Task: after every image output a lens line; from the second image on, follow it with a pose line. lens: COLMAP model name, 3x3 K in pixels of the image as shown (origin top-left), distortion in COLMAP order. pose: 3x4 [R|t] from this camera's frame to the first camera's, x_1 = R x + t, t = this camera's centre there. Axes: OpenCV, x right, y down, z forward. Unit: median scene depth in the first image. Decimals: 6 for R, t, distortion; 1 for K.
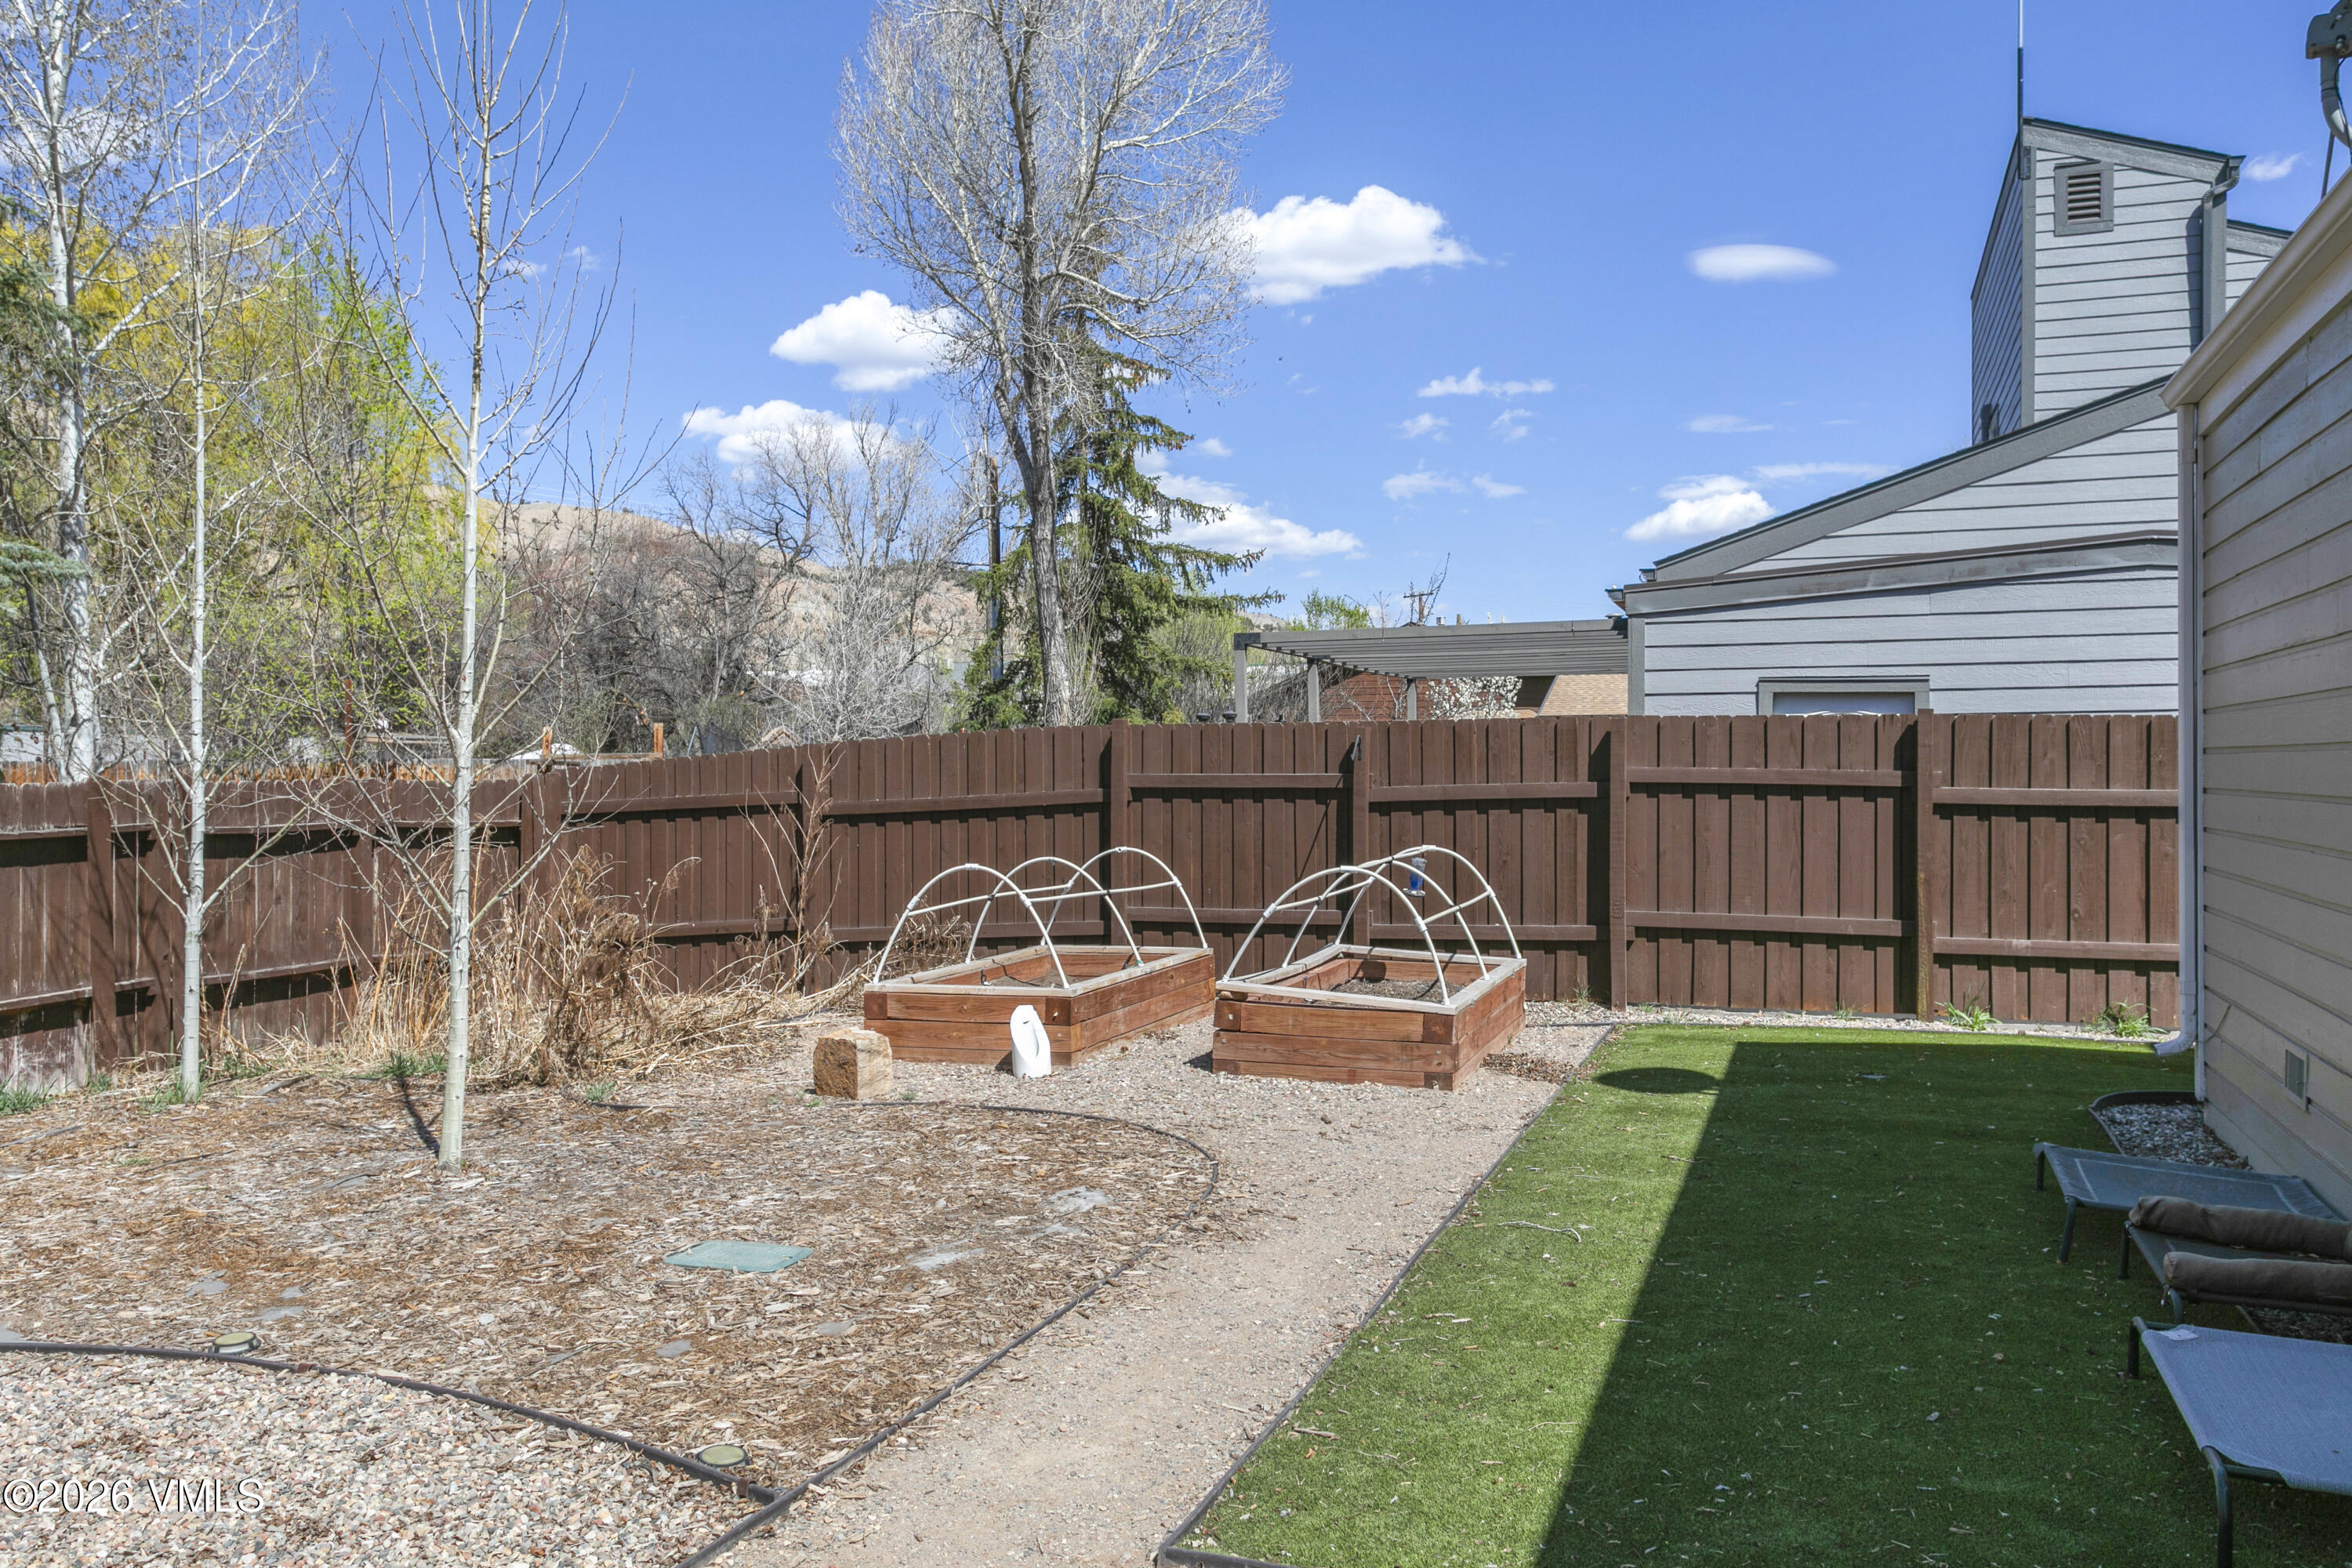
lens RADIAL K [[1890.8, 0, 1176.0], [0, 1890.8, 784.0], [0, 0, 1]] dist [0.010157, 0.003509]
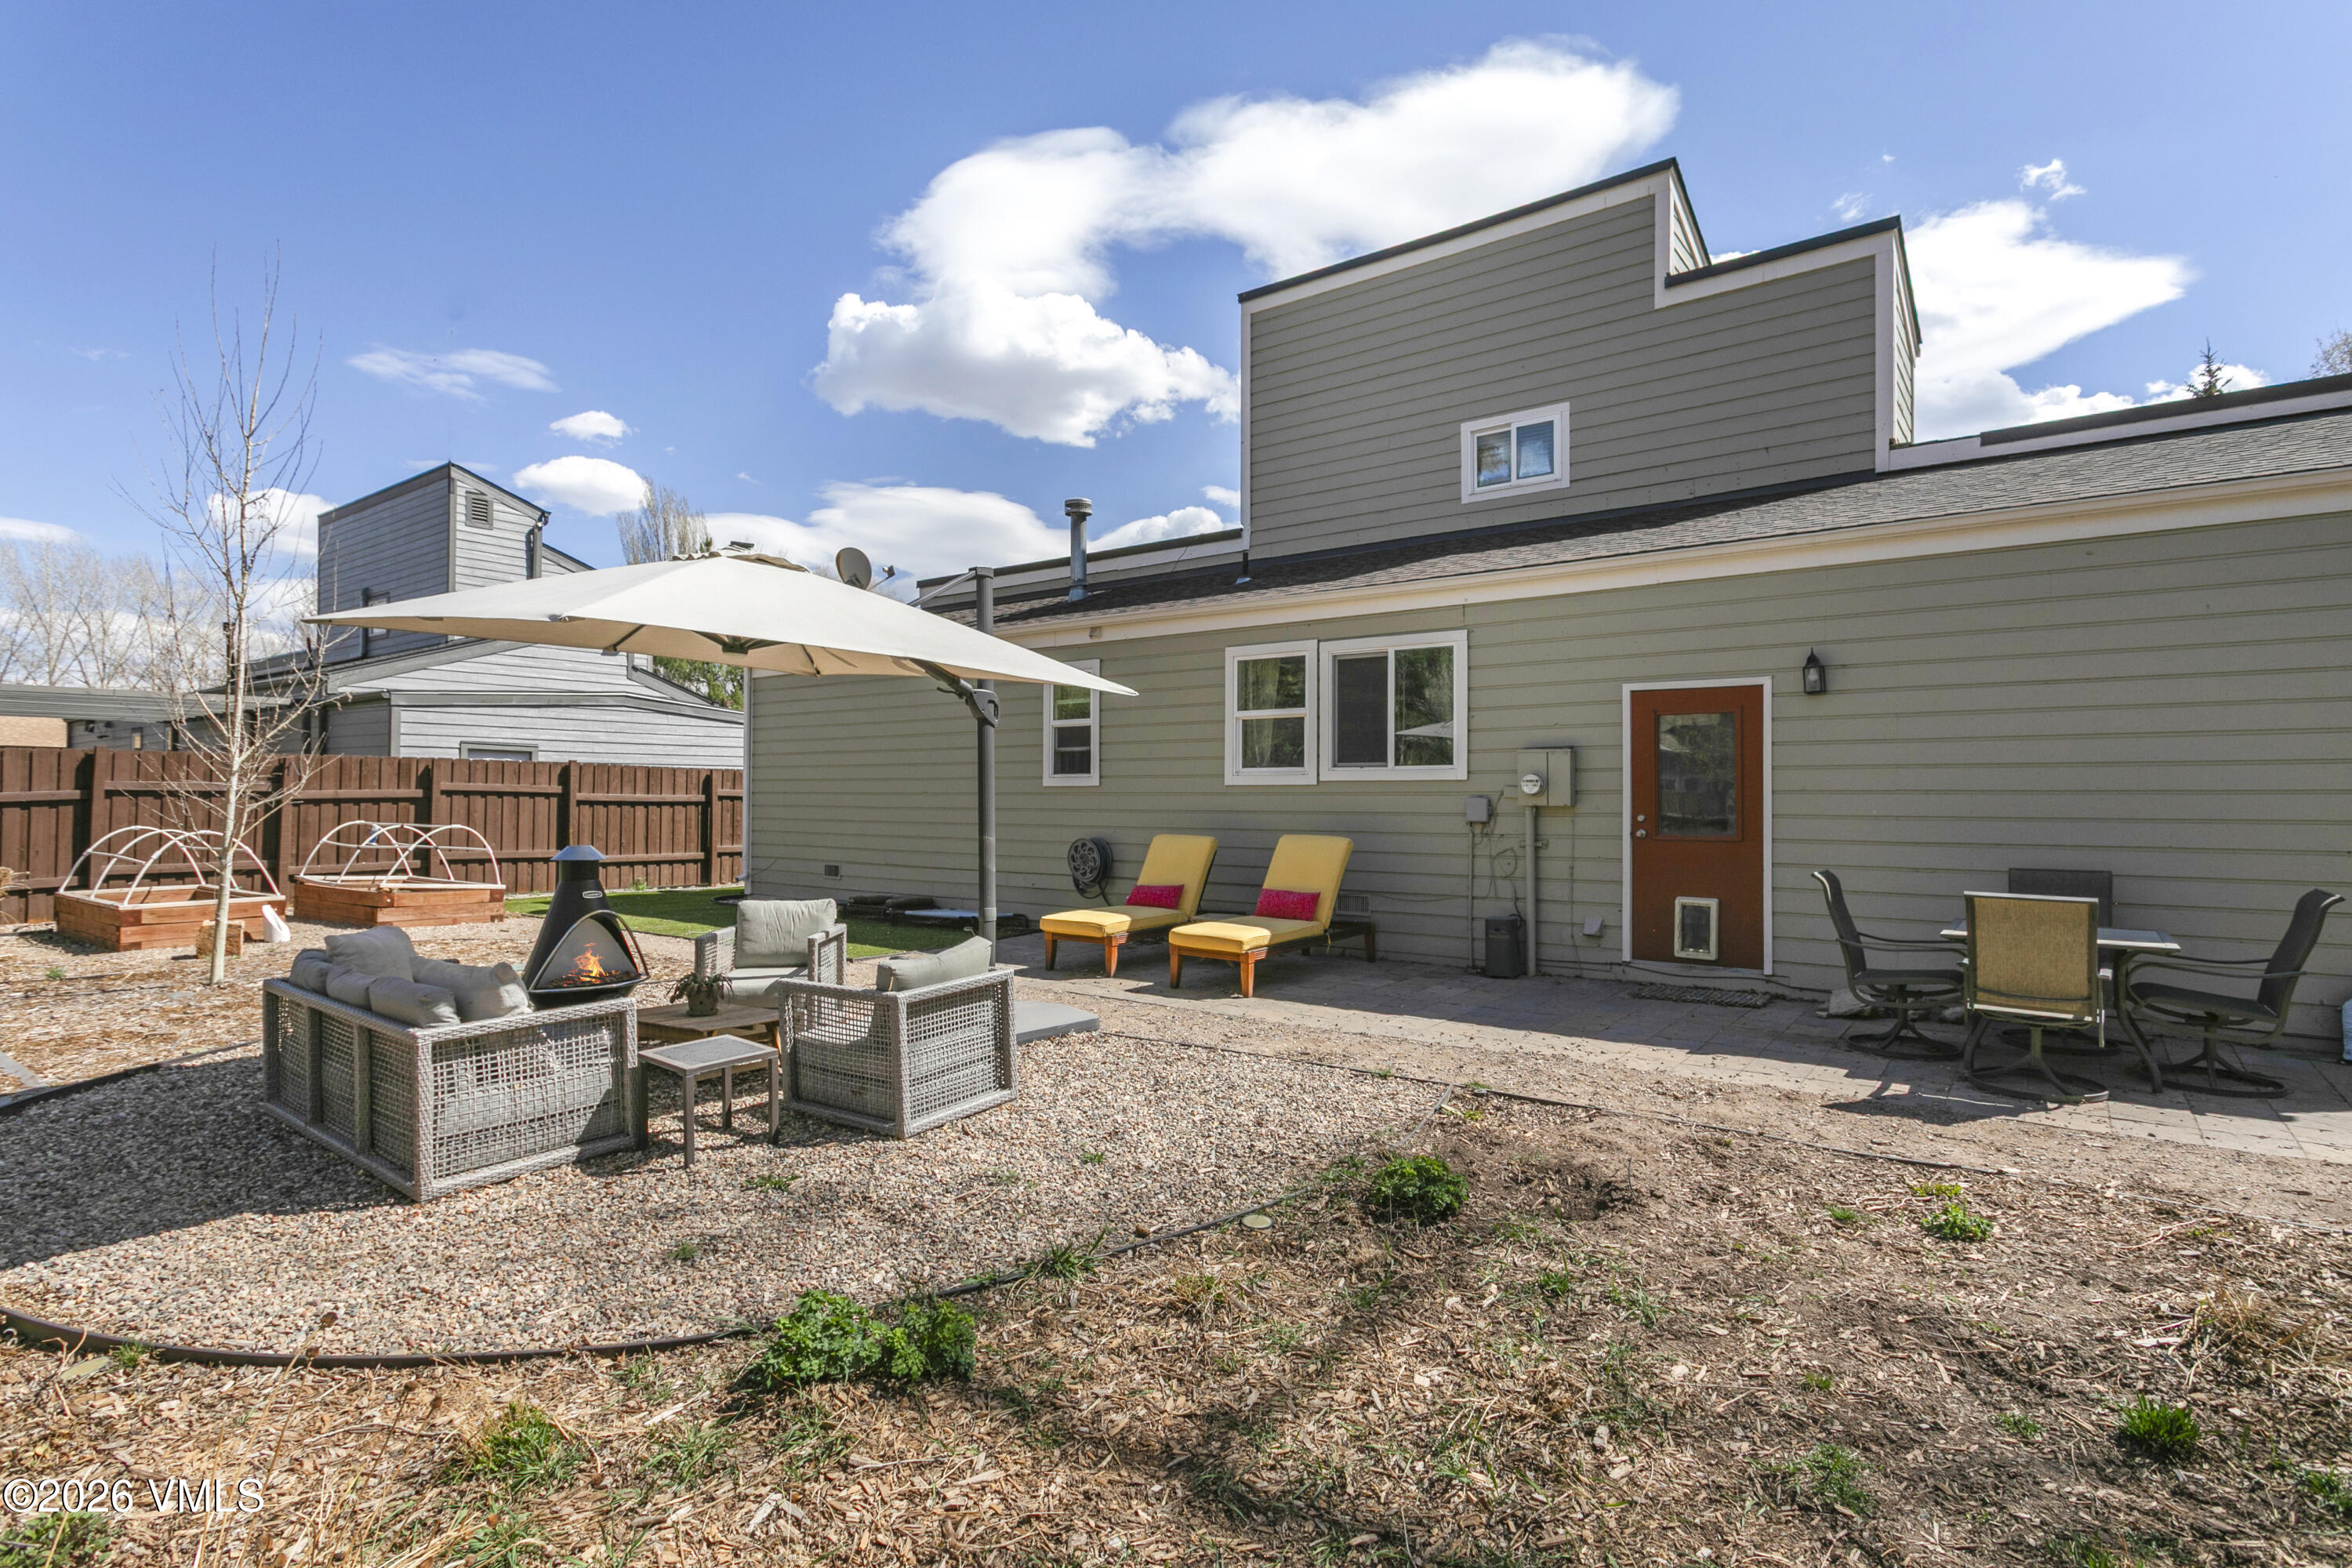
lens RADIAL K [[1163.9, 0, 1168.4], [0, 1163.9, 744.5], [0, 0, 1]] dist [0.002749, 0.000873]
pose [[0.313666, 0.049283, 0.948254, -0.726965], [-0.002744, 0.998695, -0.050997, 0.012436], [-0.949529, 0.013394, 0.313392, -0.162992]]
